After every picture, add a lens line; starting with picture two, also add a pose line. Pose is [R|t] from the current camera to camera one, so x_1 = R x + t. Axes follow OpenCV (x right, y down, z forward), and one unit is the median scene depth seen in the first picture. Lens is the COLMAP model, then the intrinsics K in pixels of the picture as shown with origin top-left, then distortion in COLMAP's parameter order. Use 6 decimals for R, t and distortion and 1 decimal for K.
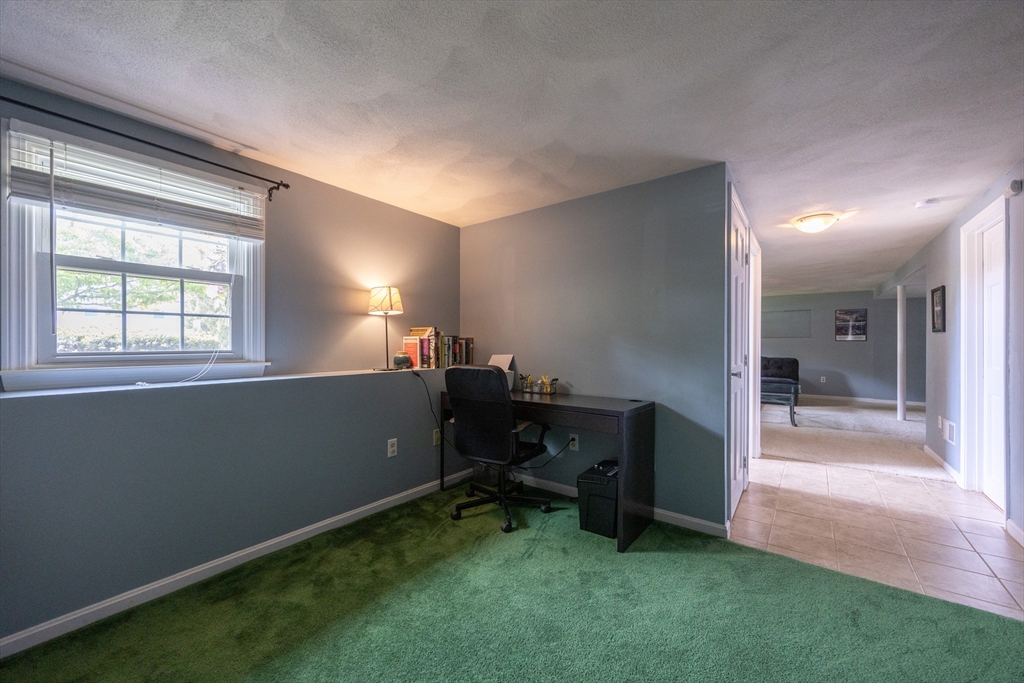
lens RADIAL K [[398.6, 0, 516.0], [0, 398.6, 341.3], [0, 0, 1]] dist [-0.000596, -0.000648]
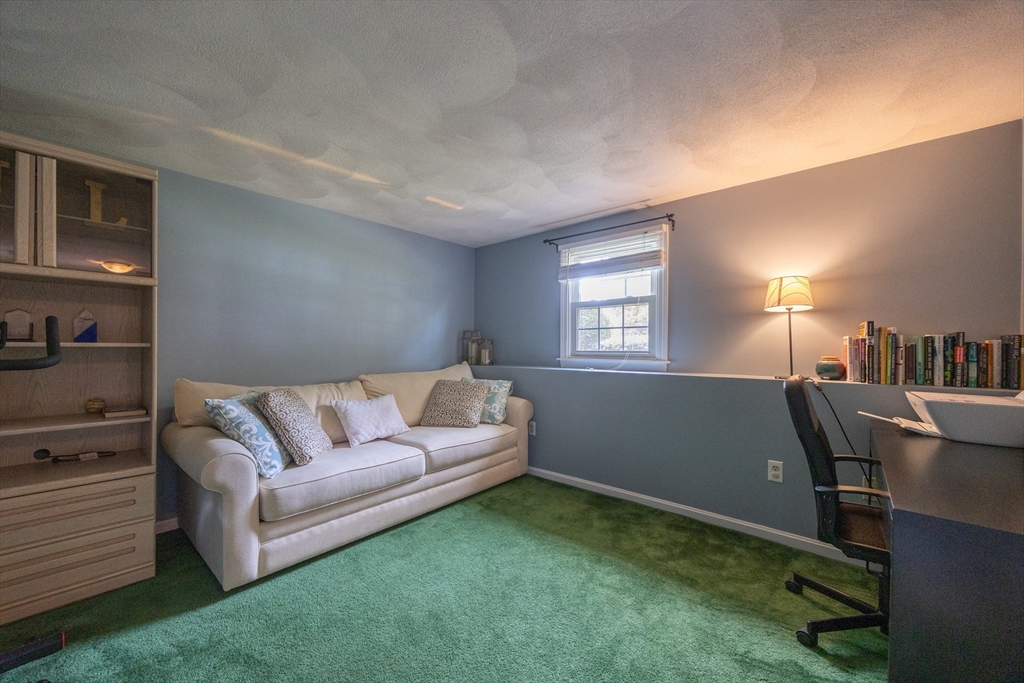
lens RADIAL K [[398.6, 0, 510.4], [0, 398.6, 349.8], [0, 0, 1]] dist [-0.000596, -0.000648]
pose [[-0.090041, 0.003006, -0.995933, 0.706795], [-0.001378, 0.999994, 0.003143, 0.014961], [0.995937, 0.001655, -0.090037, 0.652393]]
